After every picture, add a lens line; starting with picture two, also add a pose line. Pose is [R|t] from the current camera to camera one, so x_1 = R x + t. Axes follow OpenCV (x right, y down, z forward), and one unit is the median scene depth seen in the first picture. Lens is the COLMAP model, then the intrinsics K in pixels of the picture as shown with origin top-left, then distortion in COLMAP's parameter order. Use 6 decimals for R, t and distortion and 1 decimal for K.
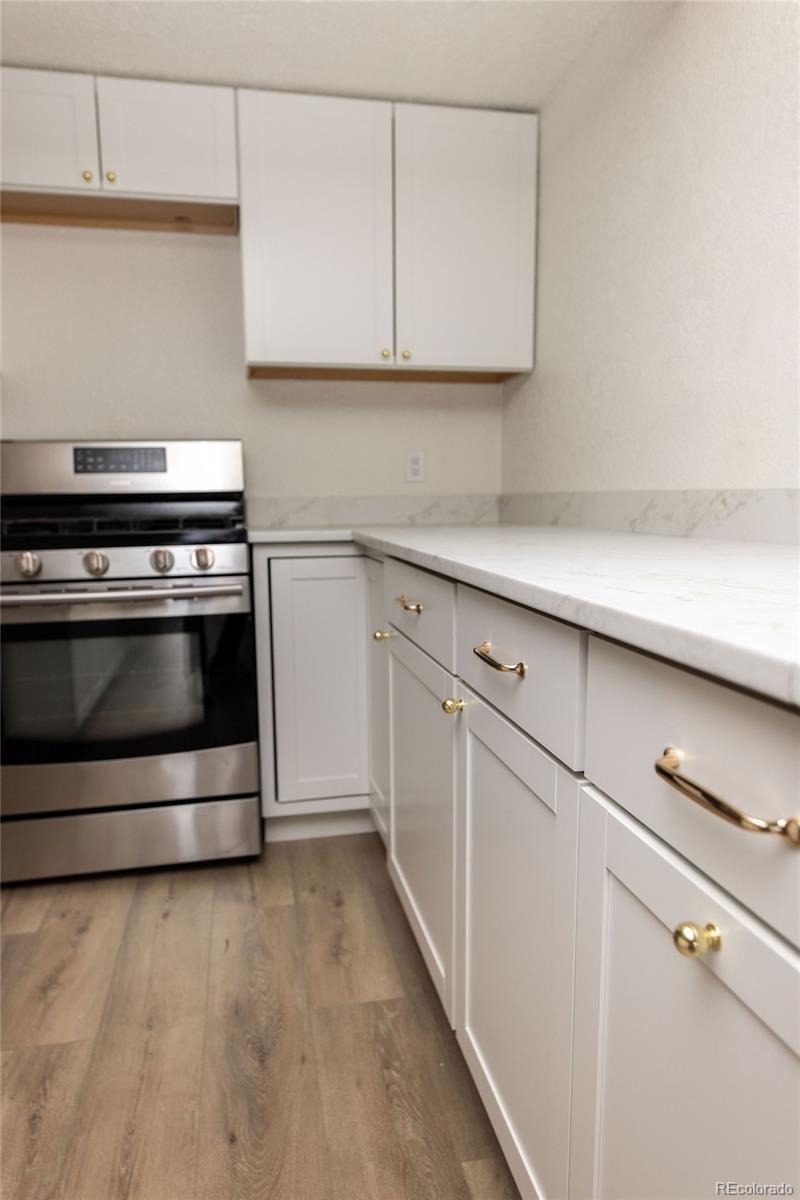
lens RADIAL K [[775.4, 0, 387.8], [0, 775.4, 605.7], [0, 0, 1]] dist [0.004822, -0.001221]
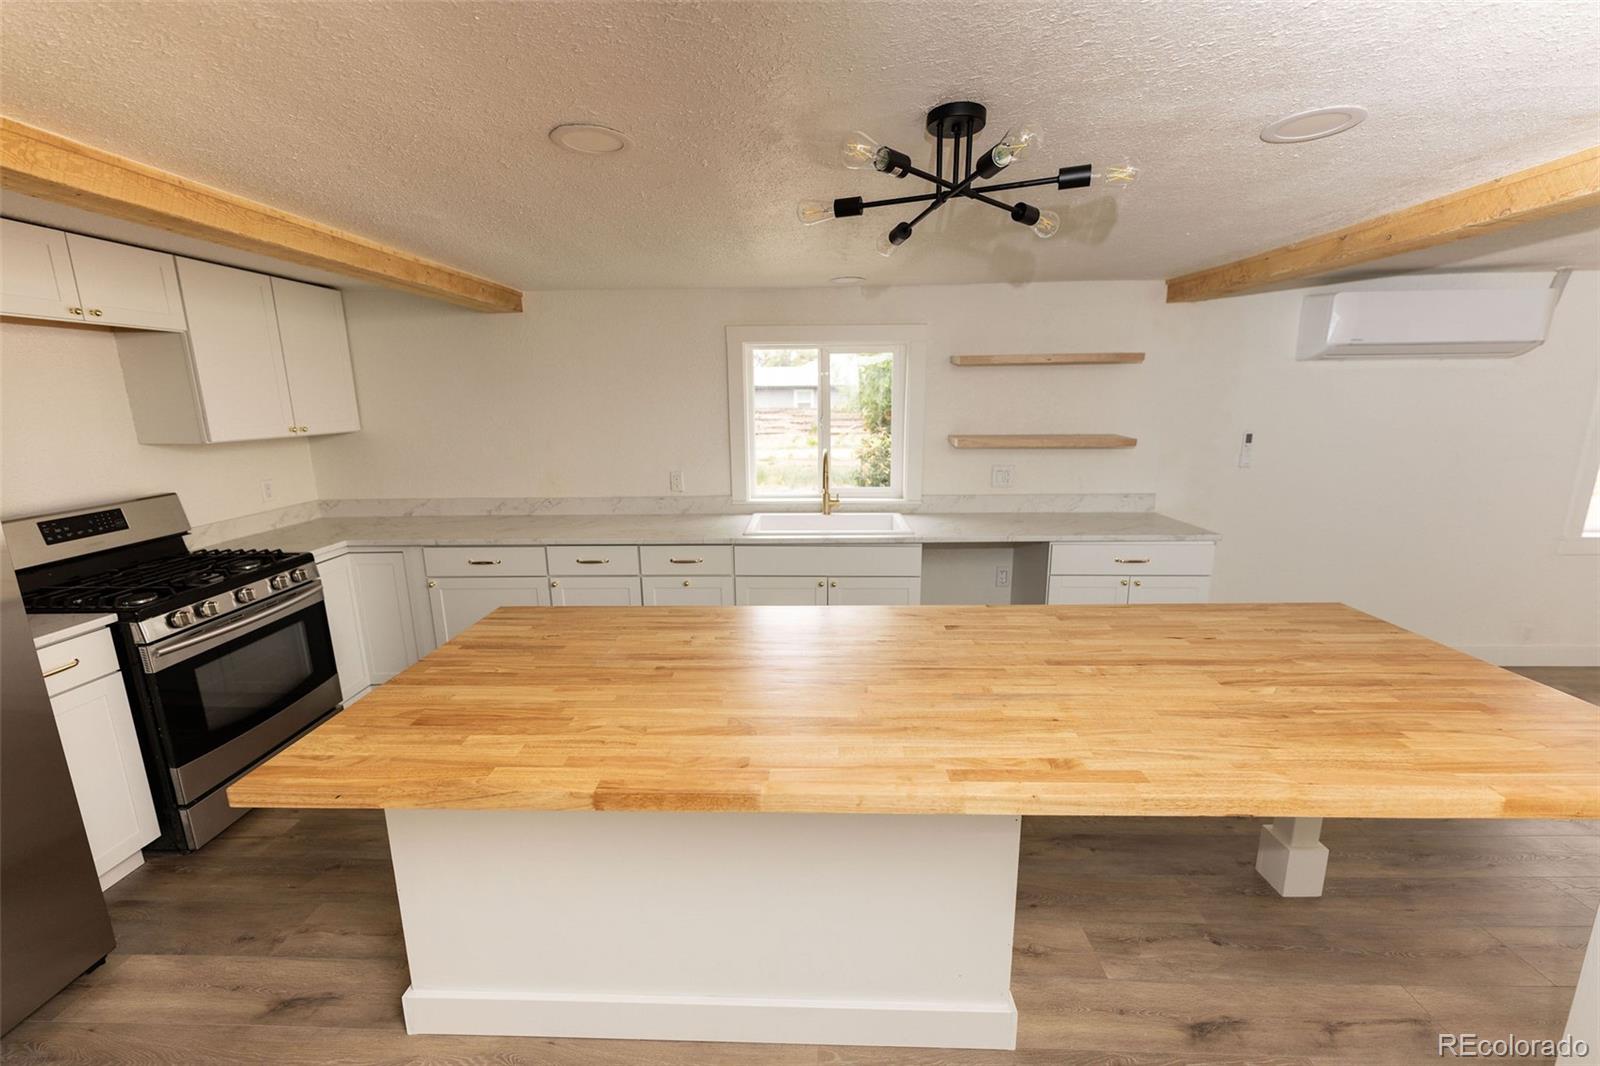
lens RADIAL K [[652.4, 0, 806.3], [0, 652.4, 523.6], [0, 0, 1]] dist [0.010887, -0.001286]
pose [[0.203712, -0.189175, 0.960580, -1.223867], [0.144649, 0.976202, 0.161575, -0.217985], [-0.968286, 0.106032, 0.226228, -0.338782]]
